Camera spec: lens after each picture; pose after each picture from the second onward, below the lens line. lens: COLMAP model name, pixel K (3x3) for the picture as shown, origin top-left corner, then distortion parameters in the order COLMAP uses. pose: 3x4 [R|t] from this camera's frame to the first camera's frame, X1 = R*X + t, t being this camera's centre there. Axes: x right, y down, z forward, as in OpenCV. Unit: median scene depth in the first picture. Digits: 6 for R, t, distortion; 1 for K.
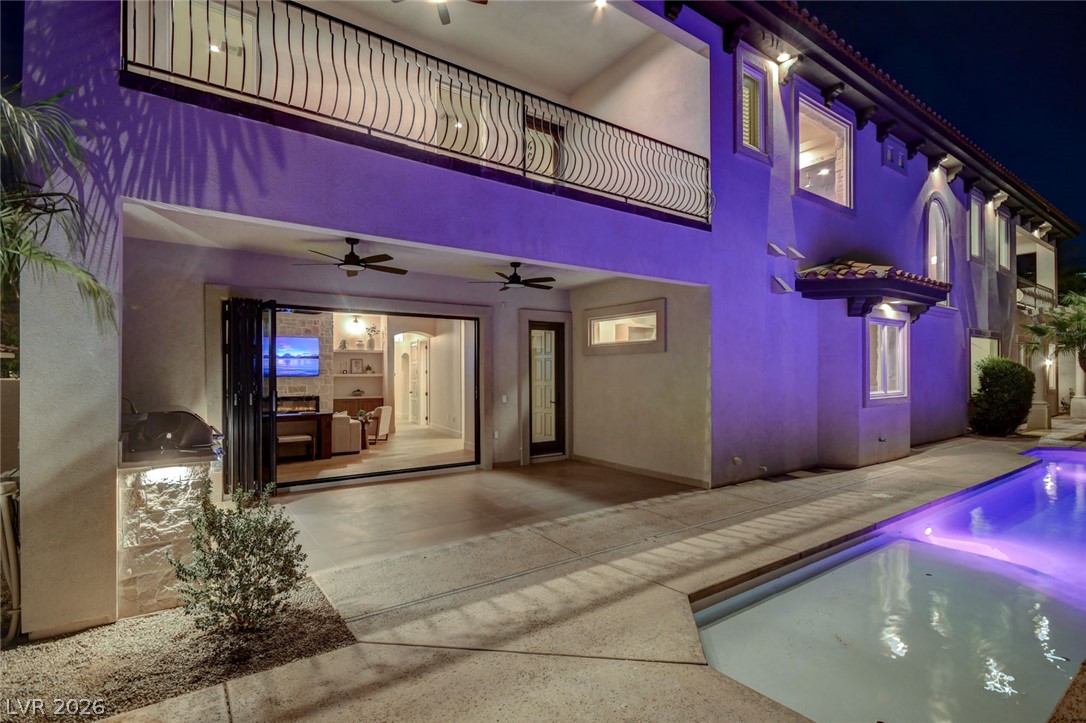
lens RADIAL K [[532.5, 0, 543.0], [0, 532.5, 361.5], [0, 0, 1]] dist [0.001174, 0.000277]
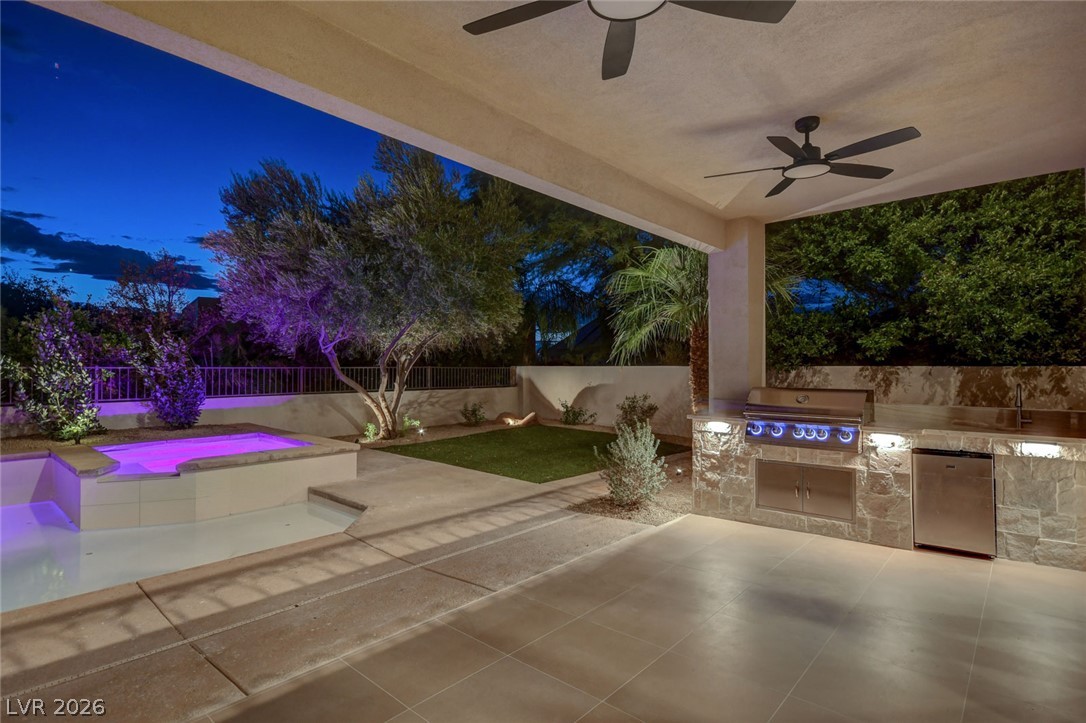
lens RADIAL K [[532.5, 0, 543.0], [0, 532.5, 361.5], [0, 0, 1]] dist [0.001174, 0.000277]
pose [[-0.976678, -0.000618, -0.214709, 0.036174], [0.006151, 0.999505, -0.030858, 0.034770], [0.214622, -0.031459, -0.976190, 1.072001]]
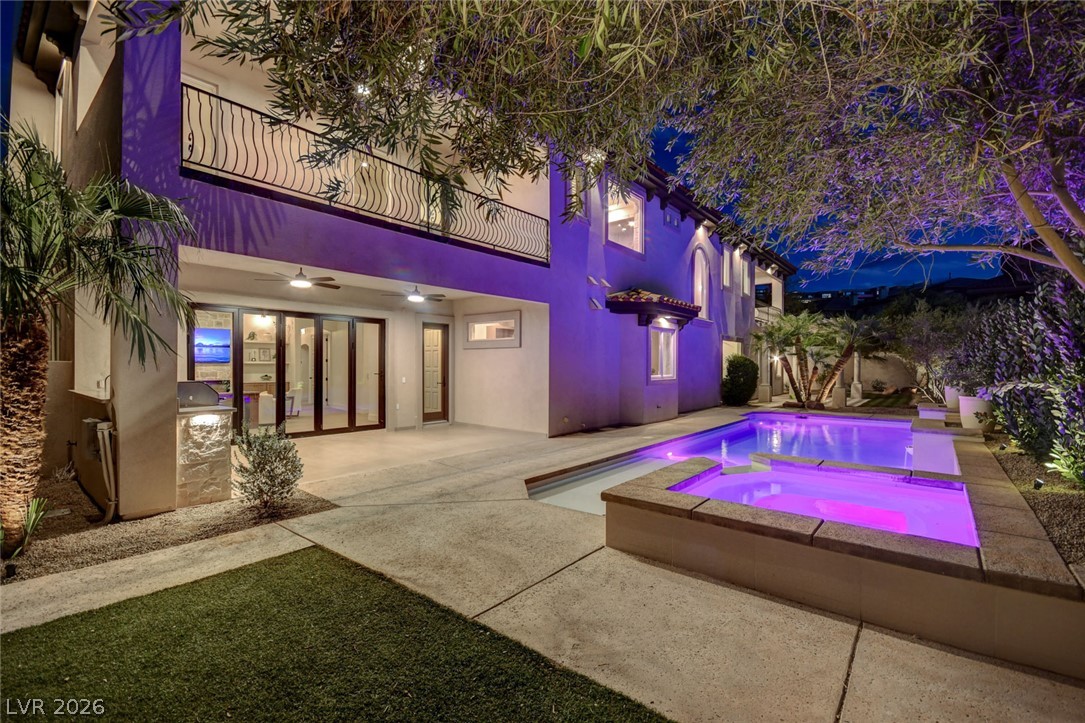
lens RADIAL K [[488.0, 0, 542.5], [0, 488.0, 361.5], [0, 0, 1]] dist [-0.000494, -0.000076]
pose [[0.967763, 0.008904, 0.251704, -0.043086], [-0.012494, 0.999842, 0.012667, 0.003434], [-0.251551, -0.015403, 0.967721, -0.285805]]
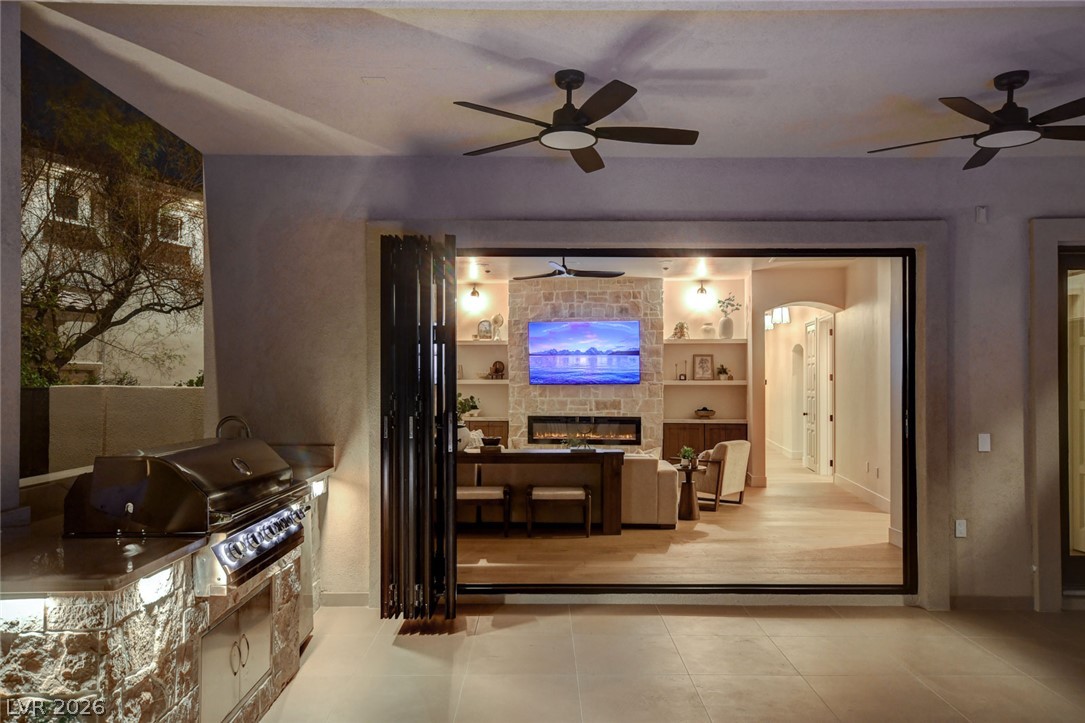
lens RADIAL K [[775.4, 0, 542.9], [0, 775.4, 379.9], [0, 0, 1]] dist [0.033377, 0.000991]
pose [[0.814115, 0.003224, -0.580695, 0.000865], [0.009490, 0.999777, 0.018856, 0.007614], [0.580626, -0.020862, 0.813903, 0.318303]]
